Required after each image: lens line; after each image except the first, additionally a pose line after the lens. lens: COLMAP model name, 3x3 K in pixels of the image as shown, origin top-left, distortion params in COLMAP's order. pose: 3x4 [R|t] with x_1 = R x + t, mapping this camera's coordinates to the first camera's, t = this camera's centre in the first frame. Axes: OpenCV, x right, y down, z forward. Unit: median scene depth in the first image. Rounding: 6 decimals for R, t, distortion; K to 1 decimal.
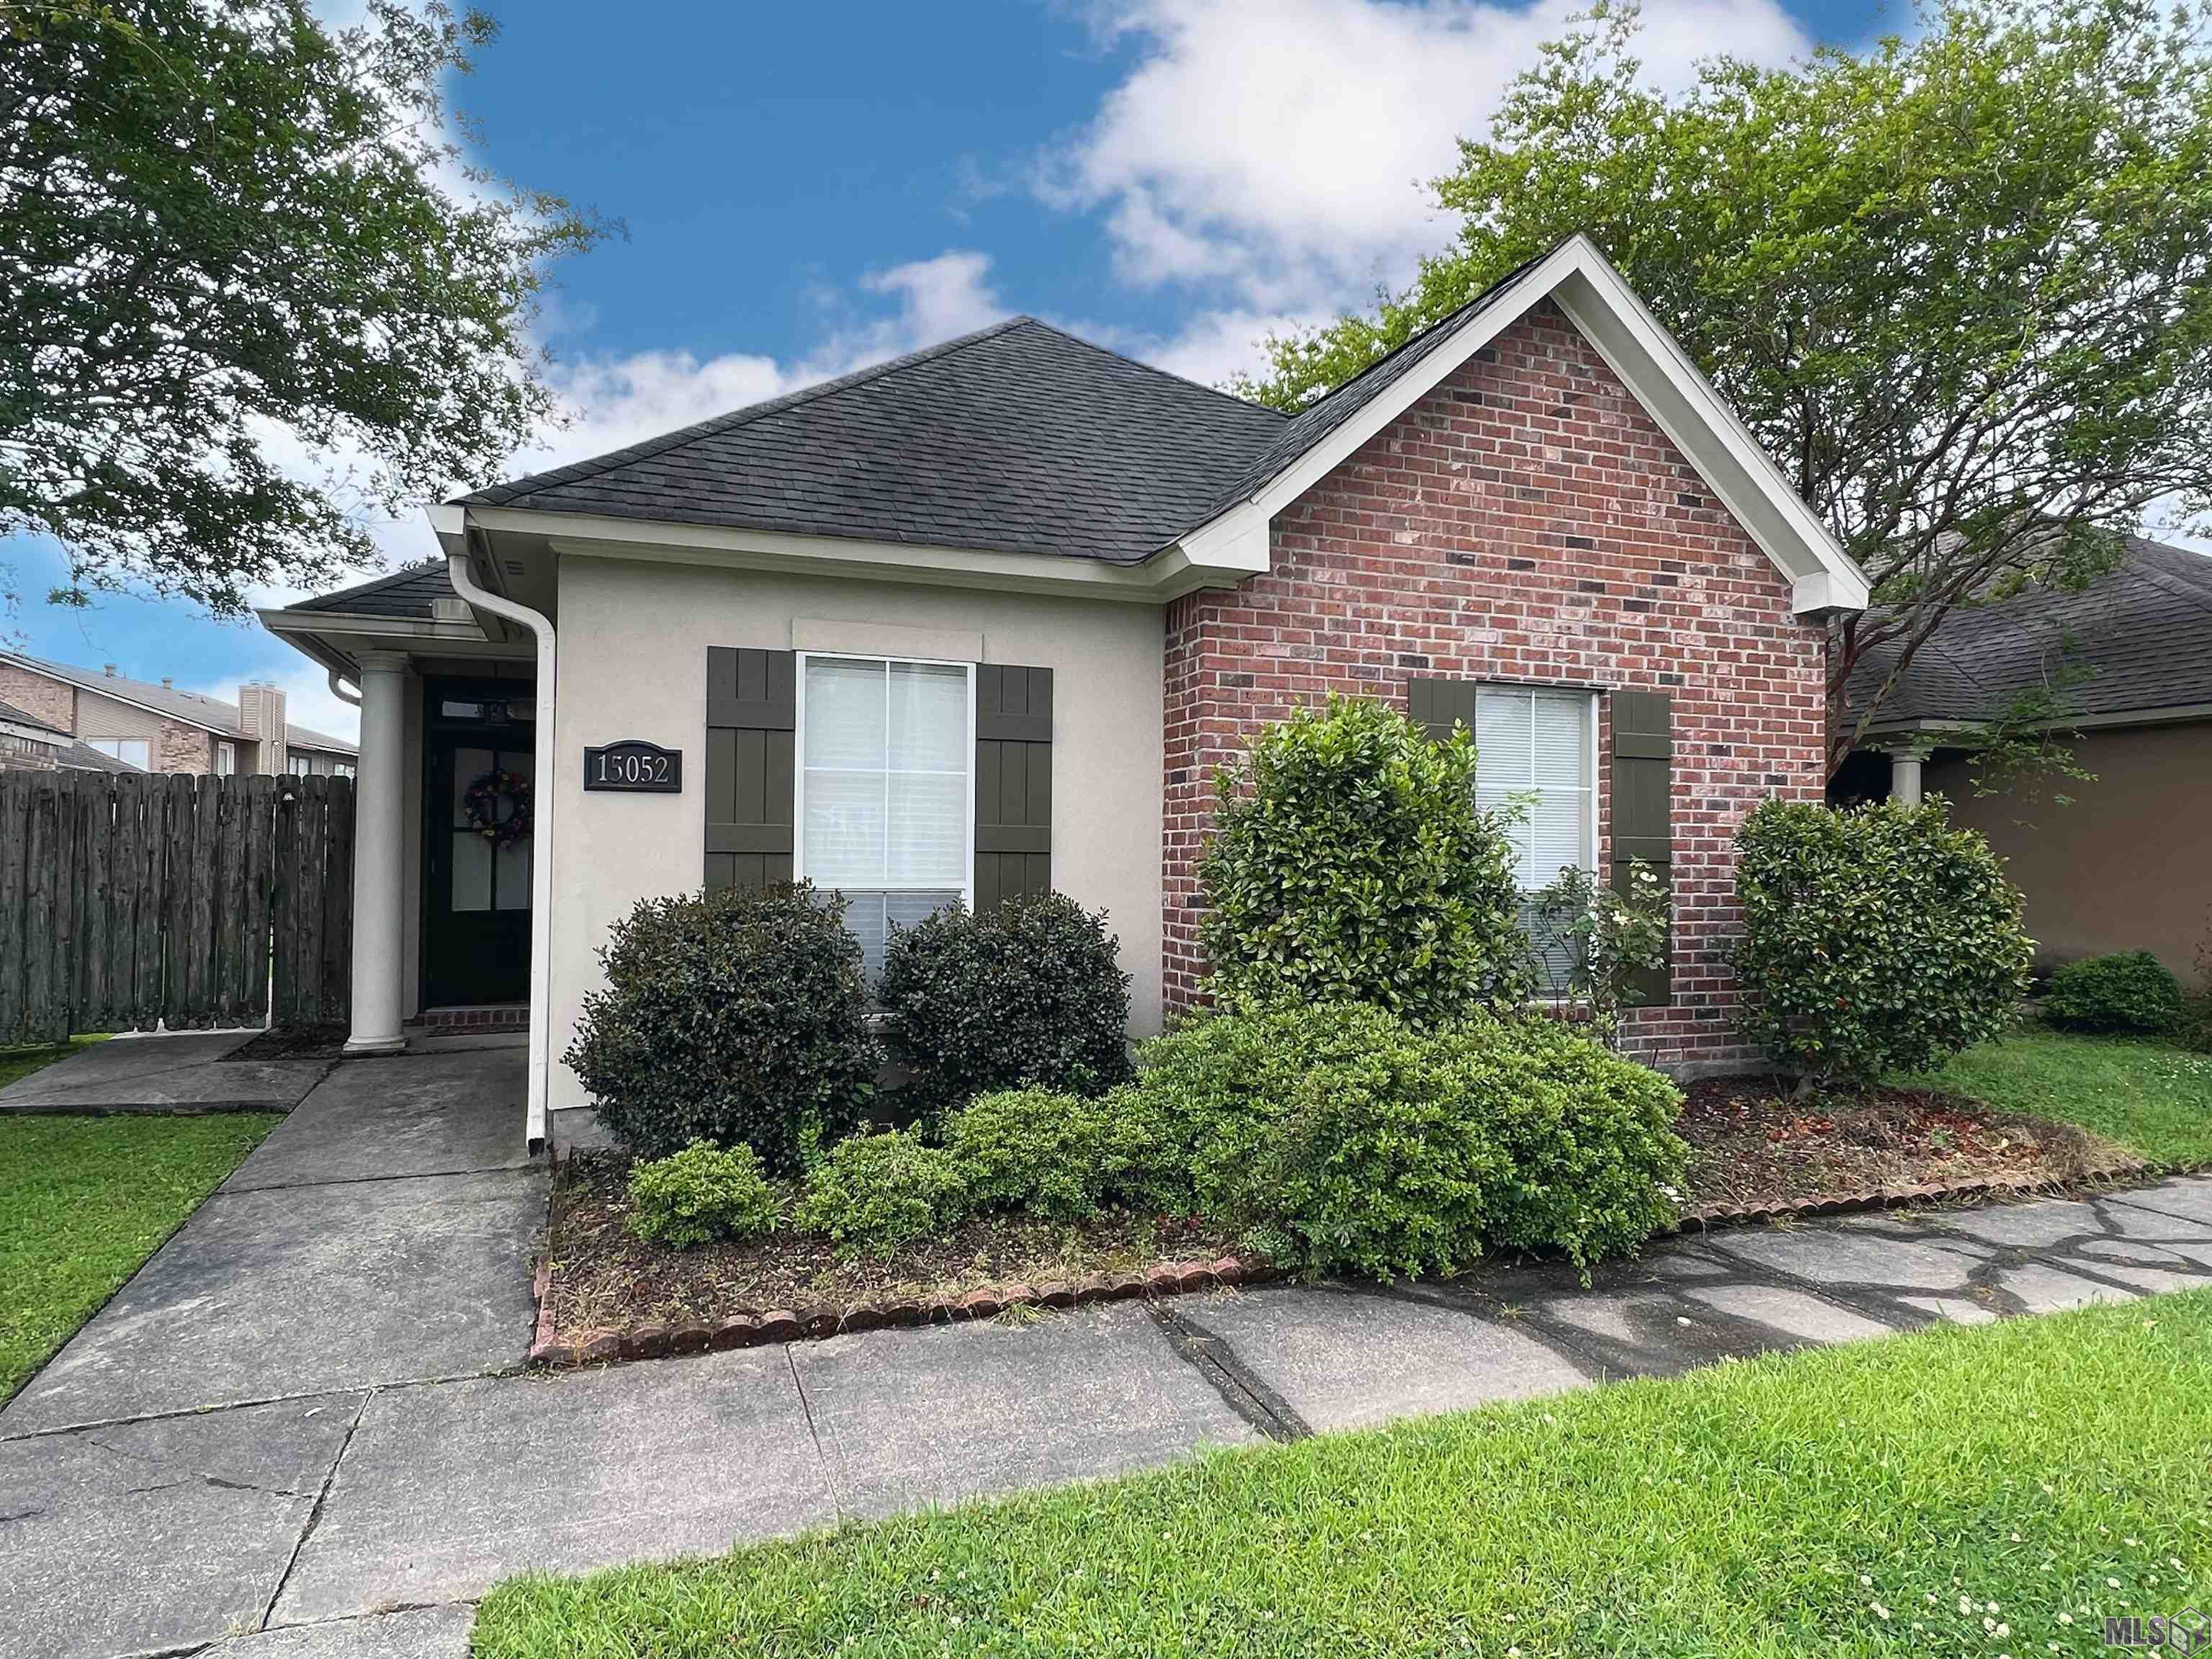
lens RADIAL K [[1302.2, 0, 1111.5], [0, 1302.2, 830.2], [0, 0, 1]] dist [-0.009258, -0.002266]
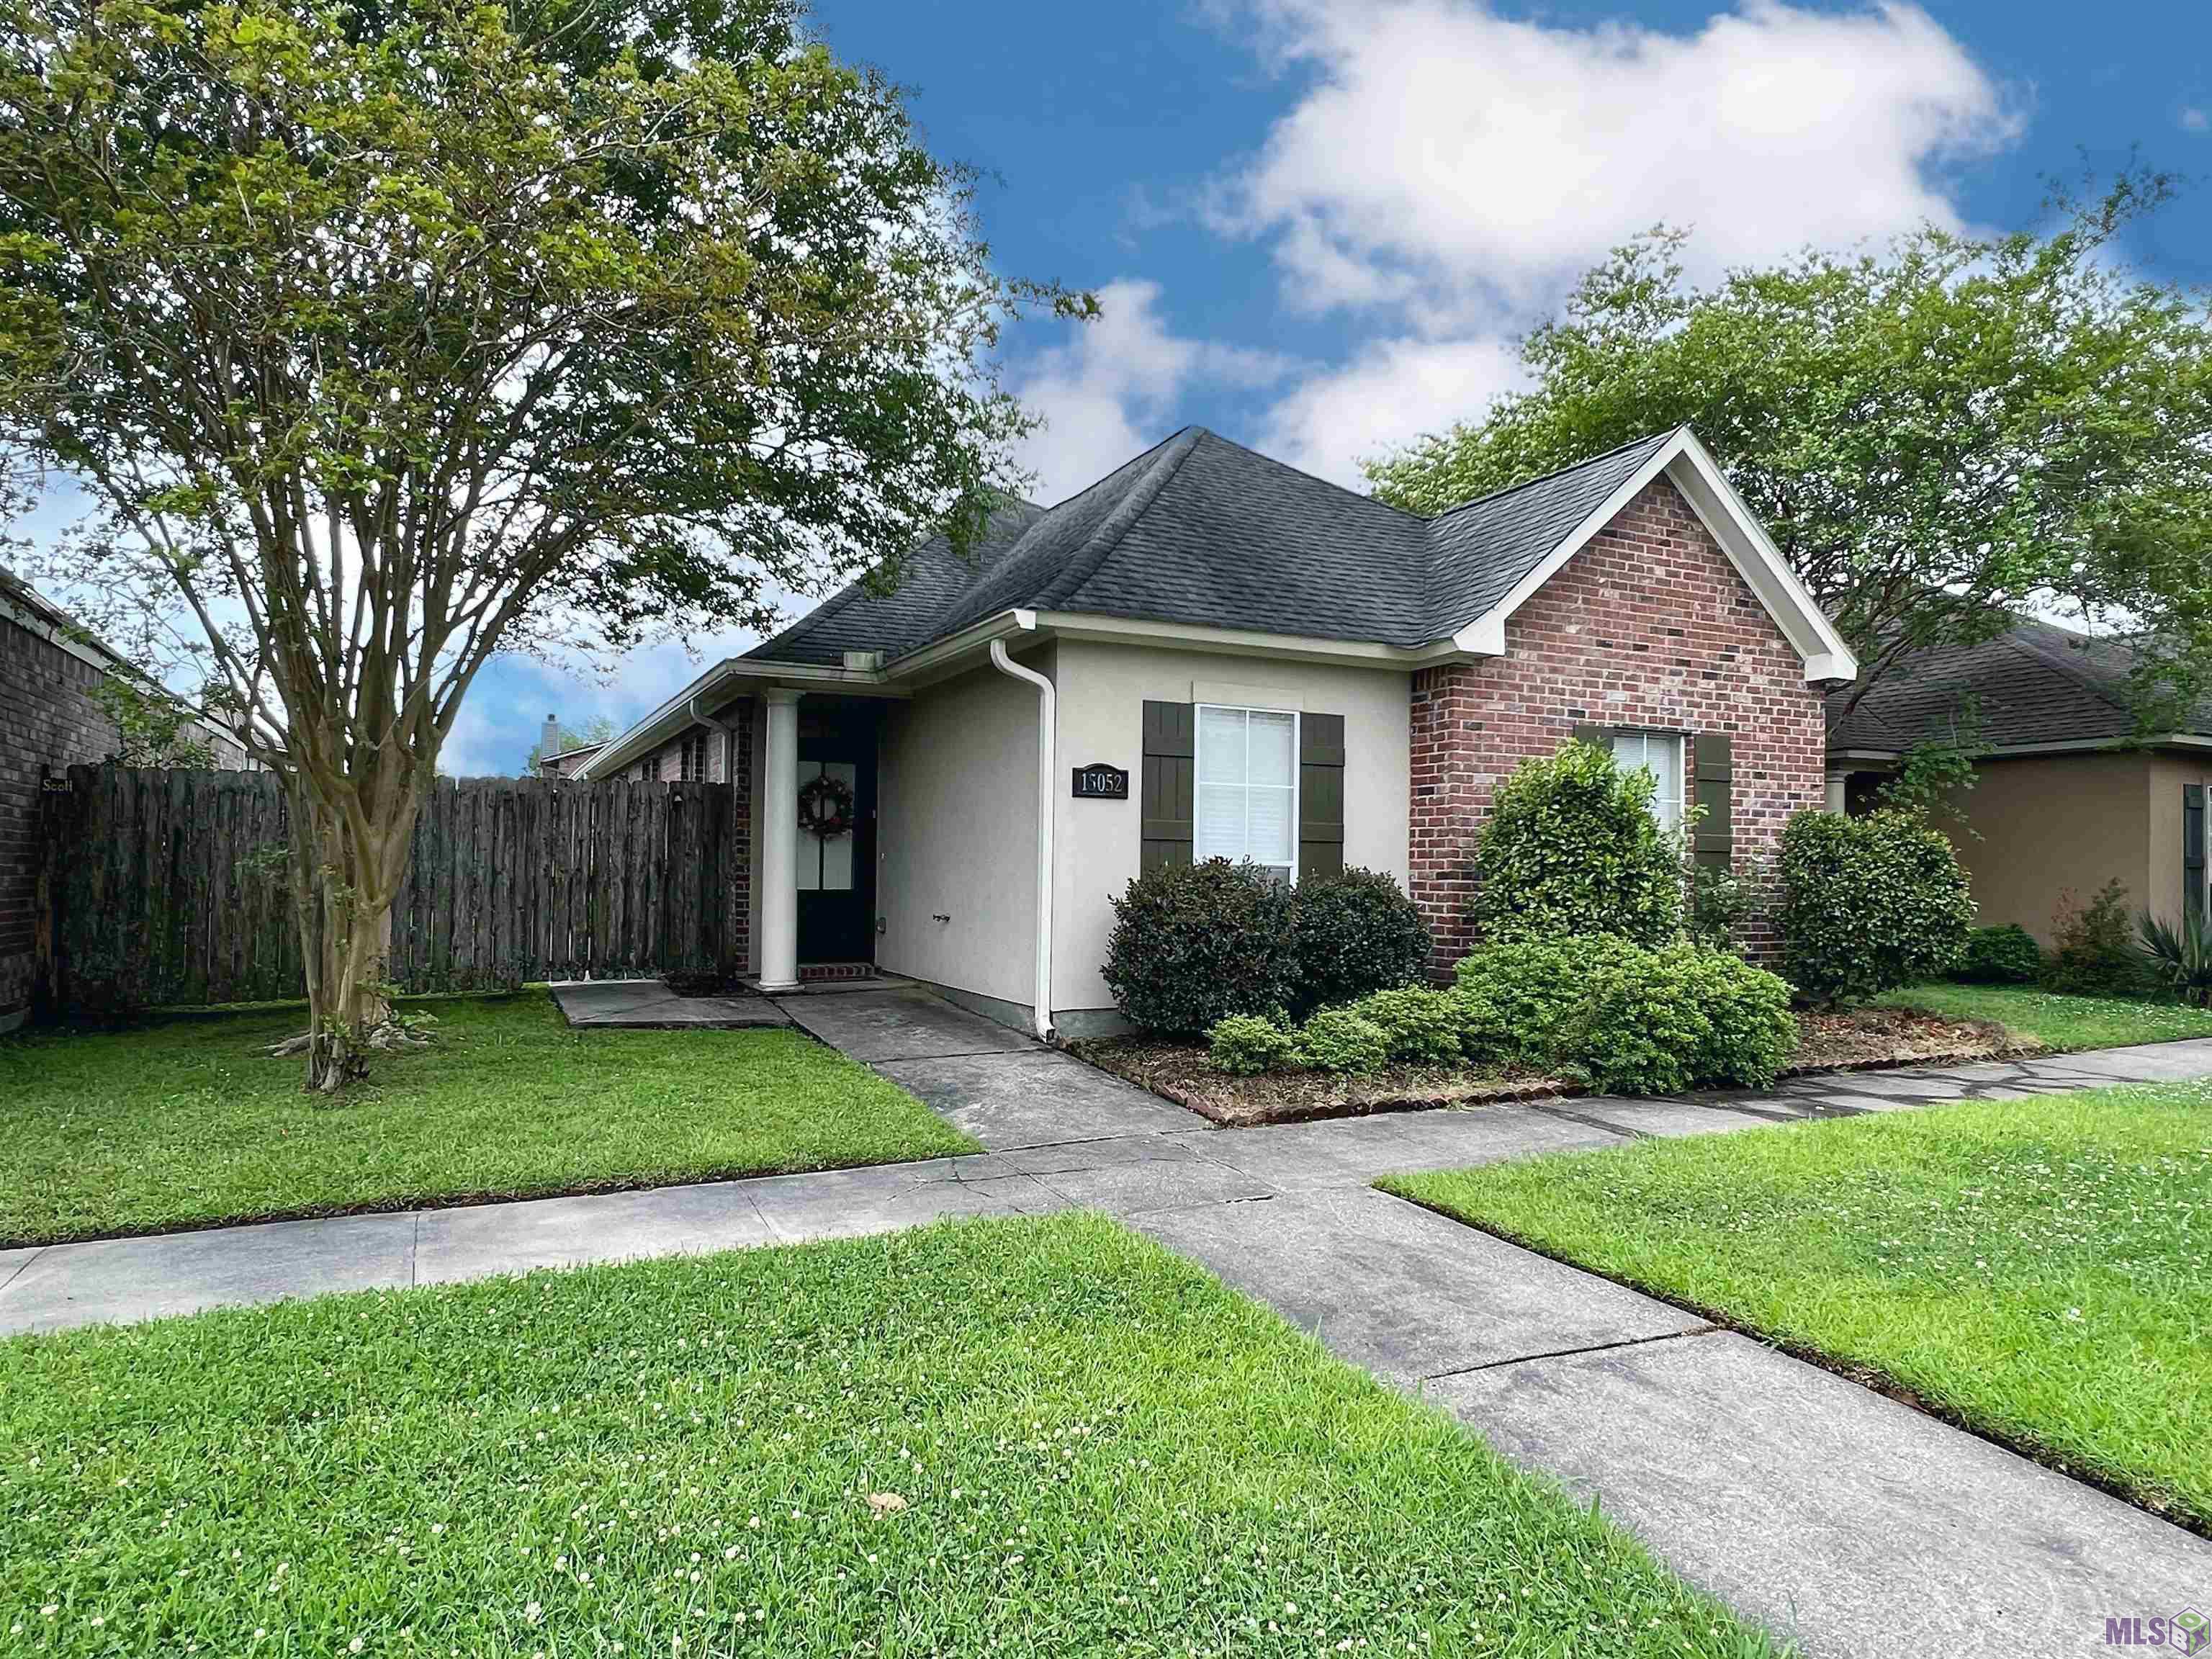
lens RADIAL K [[1302.2, 0, 1101.0], [0, 1302.2, 840.7], [0, 0, 1]] dist [-0.009258, -0.002266]
pose [[0.995741, 0.006148, 0.091988, -0.453336], [-0.006409, 0.999976, 0.002547, 0.013880], [-0.091970, -0.003126, 0.995757, -0.428356]]
